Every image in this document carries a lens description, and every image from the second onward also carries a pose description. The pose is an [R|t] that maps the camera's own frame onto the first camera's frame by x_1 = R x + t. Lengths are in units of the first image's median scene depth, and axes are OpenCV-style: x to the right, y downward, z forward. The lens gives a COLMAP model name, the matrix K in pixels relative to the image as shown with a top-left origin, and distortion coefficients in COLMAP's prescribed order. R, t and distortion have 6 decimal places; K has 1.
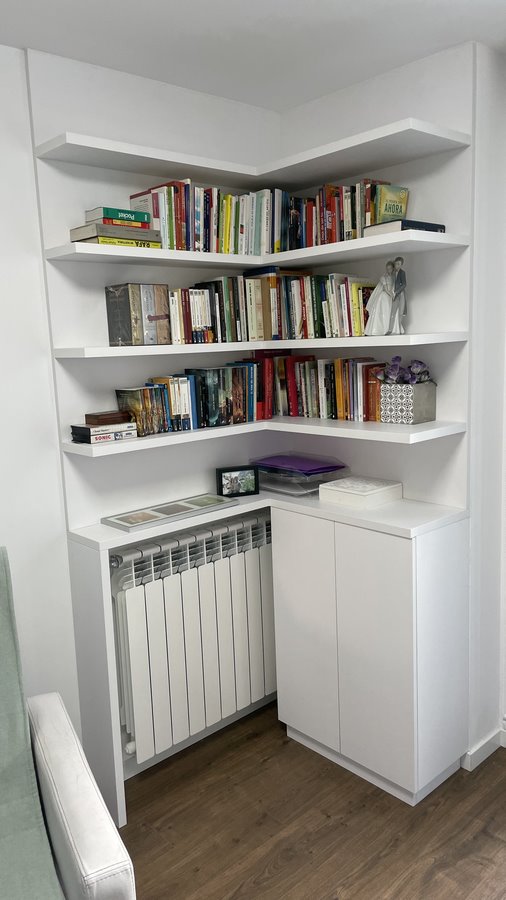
lens RADIAL K [[686.5, 0, 246.8], [0, 686.5, 447.2], [0, 0, 1]] dist [0.024960, -0.061183]
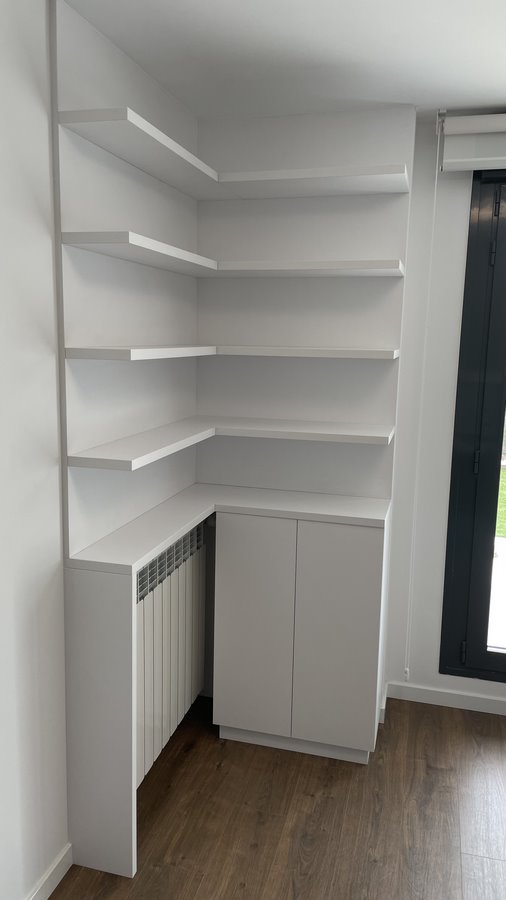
lens RADIAL K [[686.5, 0, 252.8], [0, 686.5, 449.0], [0, 0, 1]] dist [0.024960, -0.061183]
pose [[0.834854, -0.029891, 0.549660, -0.525081], [0.028791, 0.999529, 0.010627, -0.014995], [-0.549718, 0.006953, 0.835321, 0.153584]]
